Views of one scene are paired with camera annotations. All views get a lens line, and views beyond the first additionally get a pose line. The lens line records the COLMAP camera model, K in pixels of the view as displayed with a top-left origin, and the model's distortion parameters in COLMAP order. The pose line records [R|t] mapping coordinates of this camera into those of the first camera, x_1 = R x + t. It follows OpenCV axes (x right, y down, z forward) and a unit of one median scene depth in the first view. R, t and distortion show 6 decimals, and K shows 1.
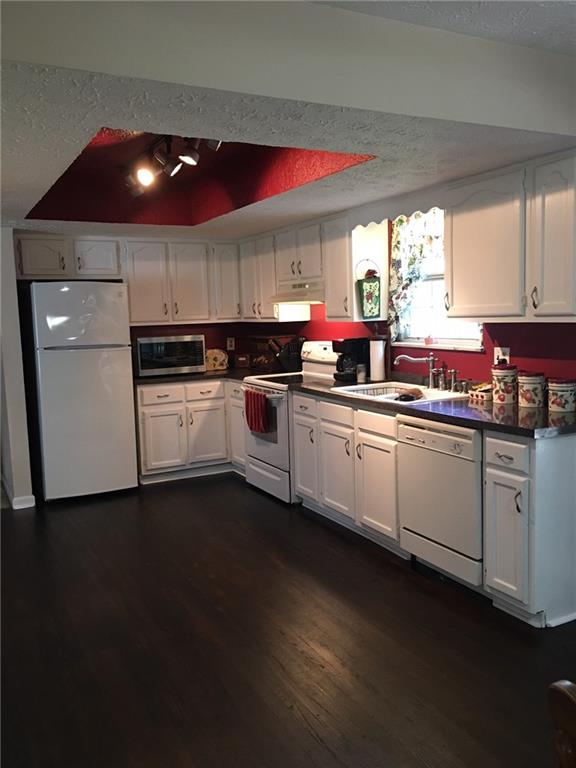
lens RADIAL K [[668.0, 0, 286.8], [0, 668.0, 382.7], [0, 0, 1]] dist [0.069199, -0.089395]
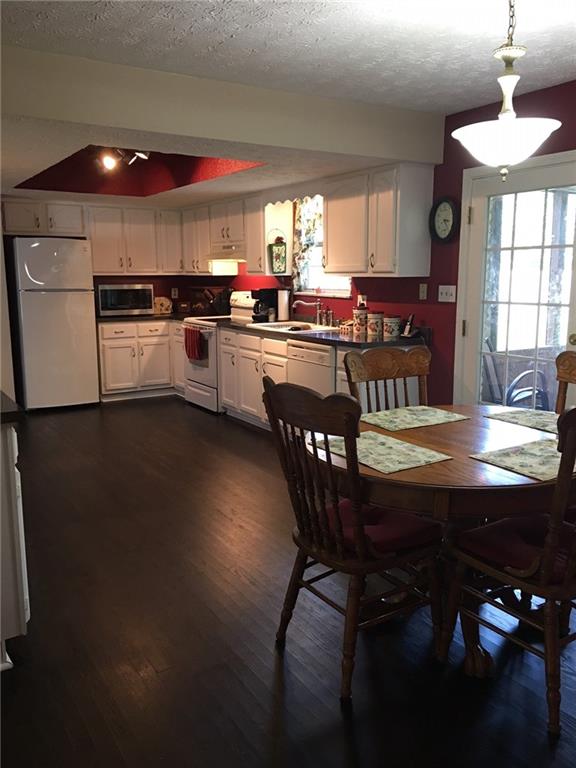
lens RADIAL K [[668.0, 0, 287.5], [0, 668.0, 382.5], [0, 0, 1]] dist [0.069199, -0.089395]
pose [[0.996946, 0.014485, 0.076740, 0.042514], [-0.018781, 0.998279, 0.055559, 0.046324], [-0.075803, -0.056831, 0.995502, -0.343597]]
